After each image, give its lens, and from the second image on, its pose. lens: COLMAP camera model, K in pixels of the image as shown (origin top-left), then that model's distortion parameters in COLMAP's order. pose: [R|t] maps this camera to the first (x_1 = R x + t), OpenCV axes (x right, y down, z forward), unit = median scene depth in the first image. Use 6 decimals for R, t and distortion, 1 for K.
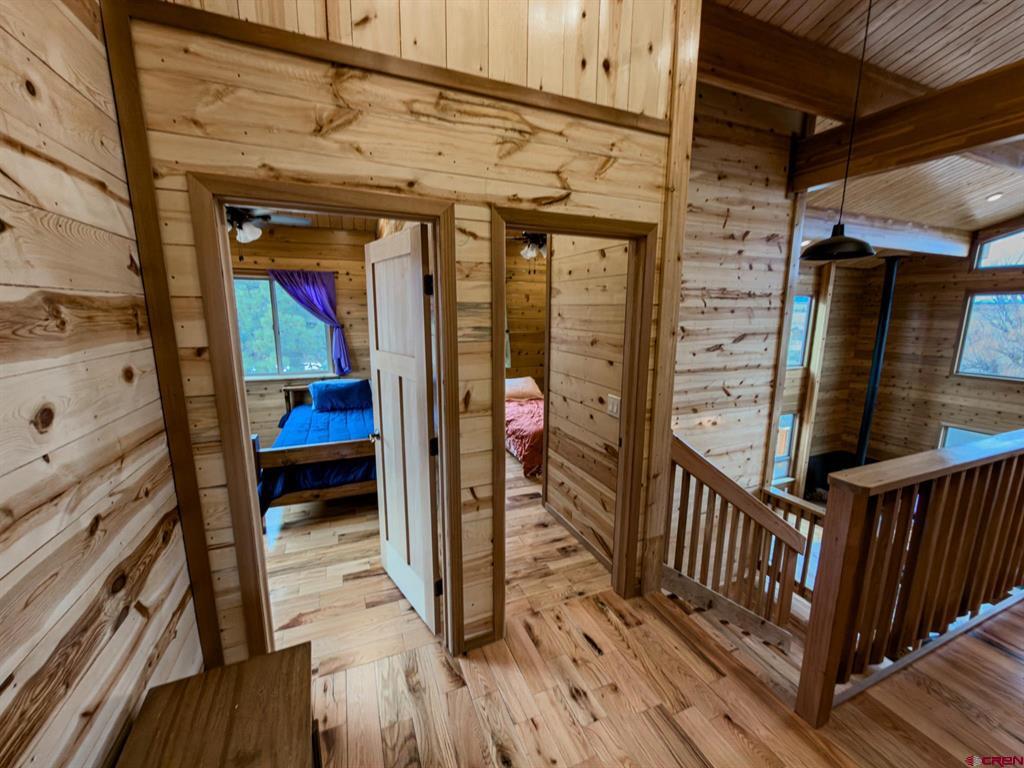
lens RADIAL K [[407.5, 0, 512.0], [0, 407.5, 384.0], [0, 0, 1]] dist [-0.000769, -0.000086]
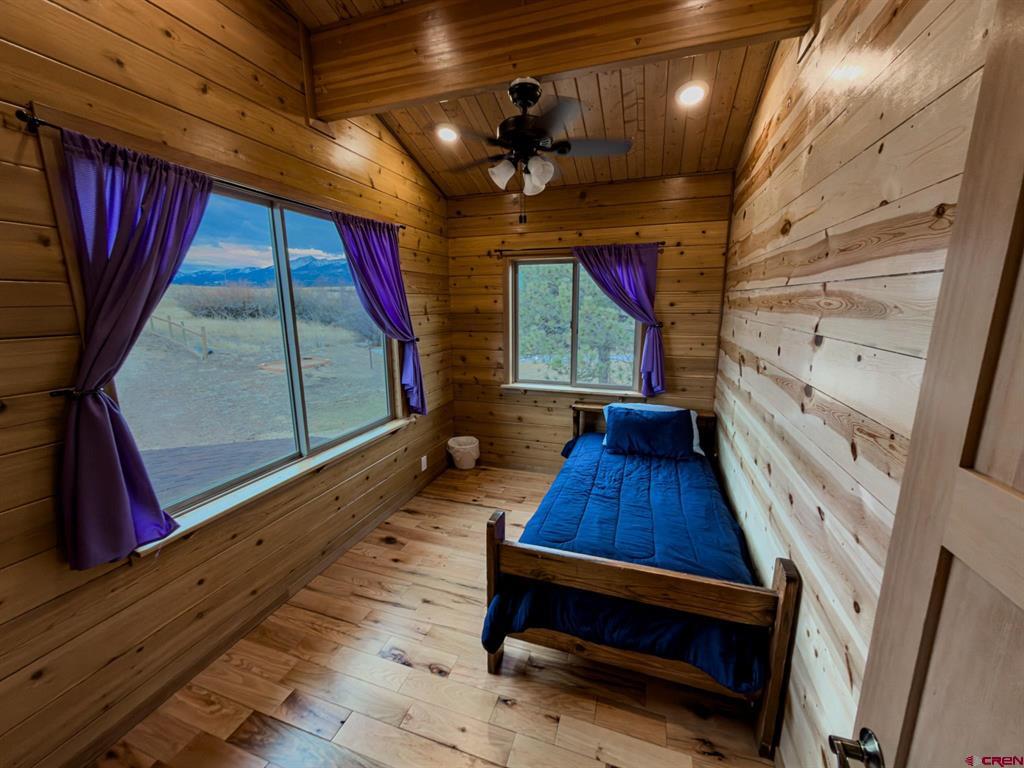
lens RADIAL K [[407.5, 0, 512.0], [0, 407.5, 384.0], [0, 0, 1]] dist [-0.000769, -0.000086]
pose [[0.750742, 0.118832, -0.649820, -0.173378], [-0.106260, 0.992601, 0.058752, -0.066143], [0.651994, 0.024942, 0.757814, 0.382101]]
